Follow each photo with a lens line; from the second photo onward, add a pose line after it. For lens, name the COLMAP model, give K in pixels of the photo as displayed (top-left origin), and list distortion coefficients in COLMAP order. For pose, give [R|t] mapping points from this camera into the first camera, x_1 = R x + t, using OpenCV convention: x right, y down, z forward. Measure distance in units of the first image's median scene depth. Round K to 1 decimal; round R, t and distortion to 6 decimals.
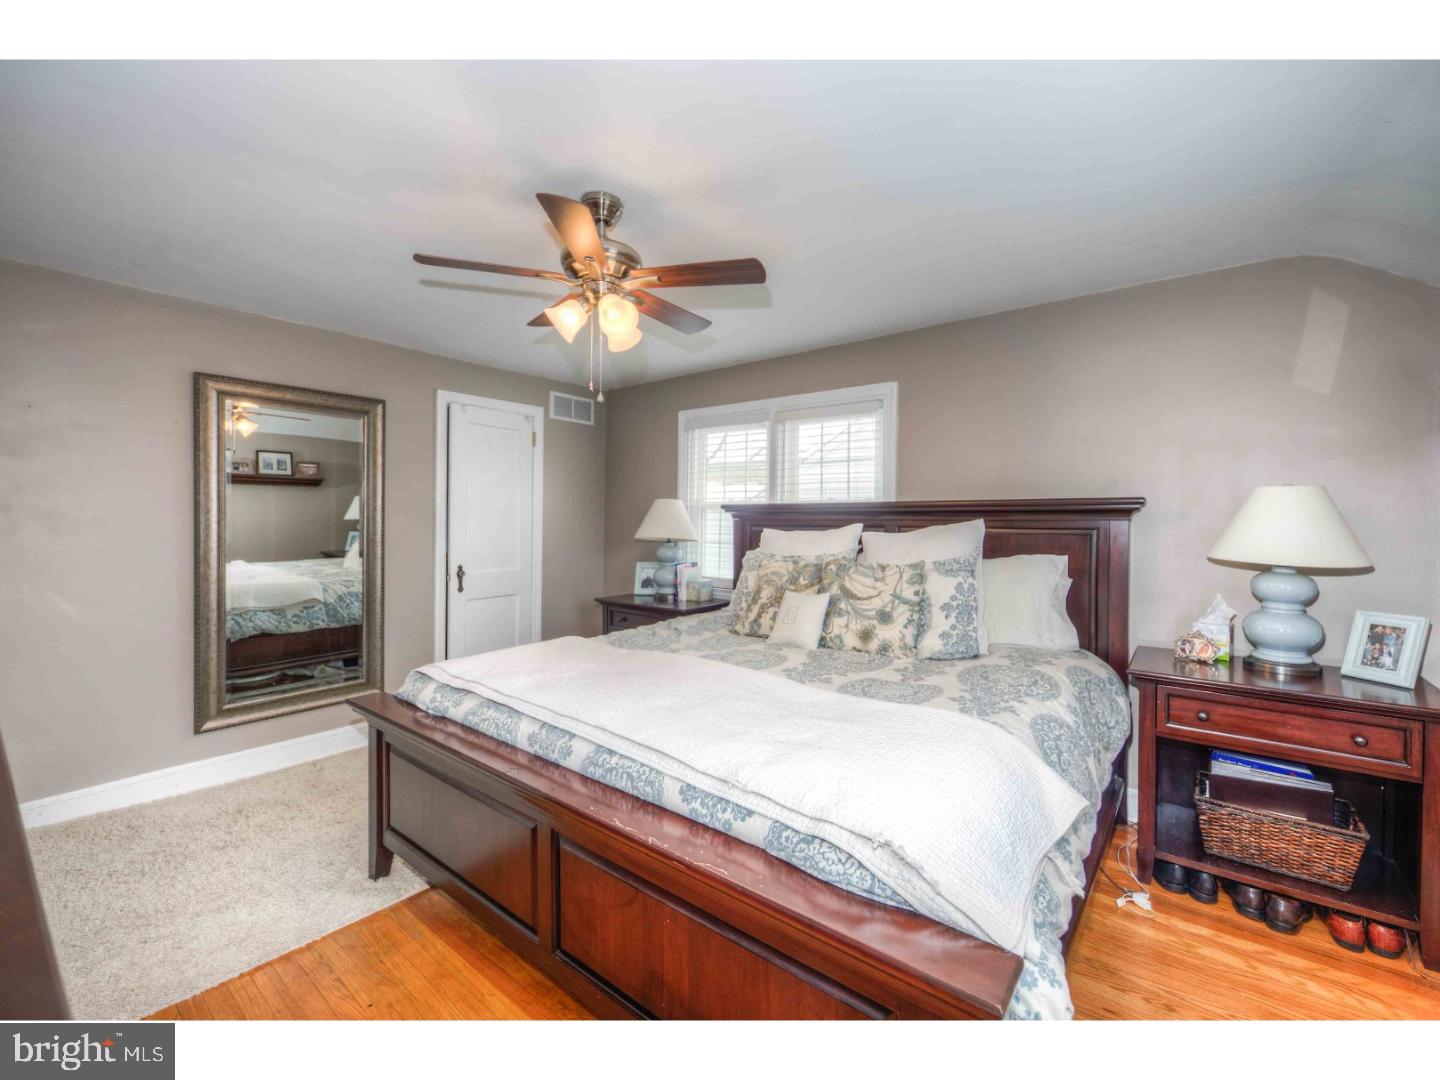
lens RADIAL K [[583.3, 0, 763.1], [0, 583.3, 529.0], [0, 0, 1]] dist [0.001928, 0.000135]
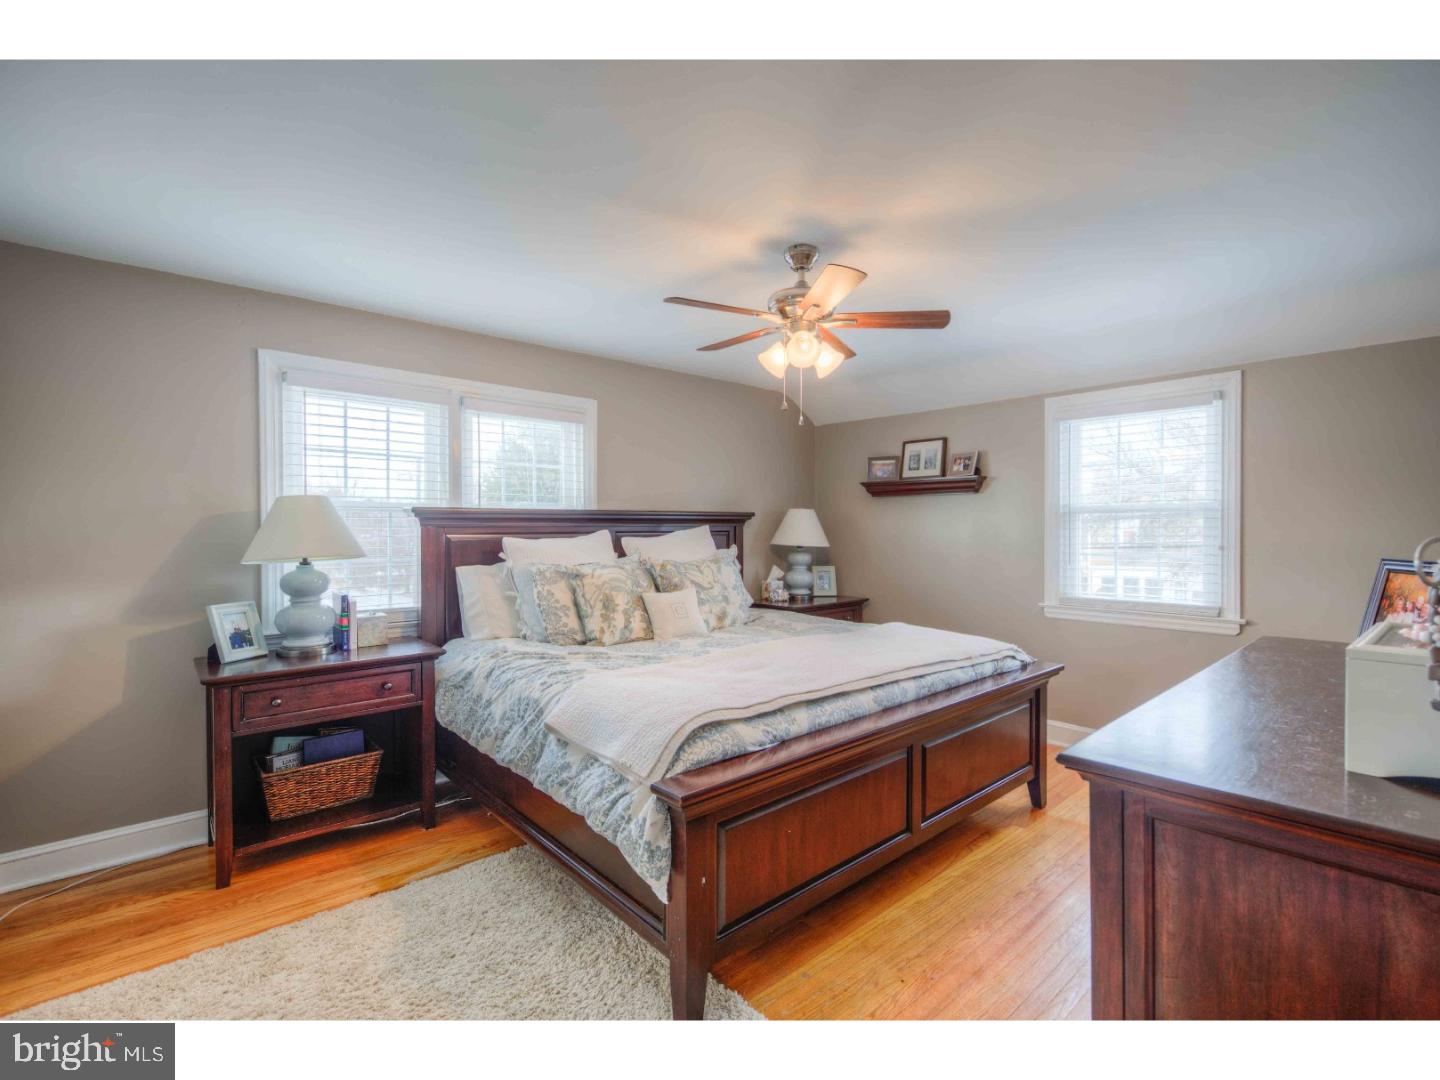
lens RADIAL K [[644.7, 0, 718.0], [0, 644.7, 543.9], [0, 0, 1]] dist [0.000093, 0.000039]
pose [[0.220233, -0.027913, 0.975048, -0.902854], [0.020599, 0.999501, 0.023960, -0.007152], [-0.975230, 0.014808, 0.220698, 0.511197]]
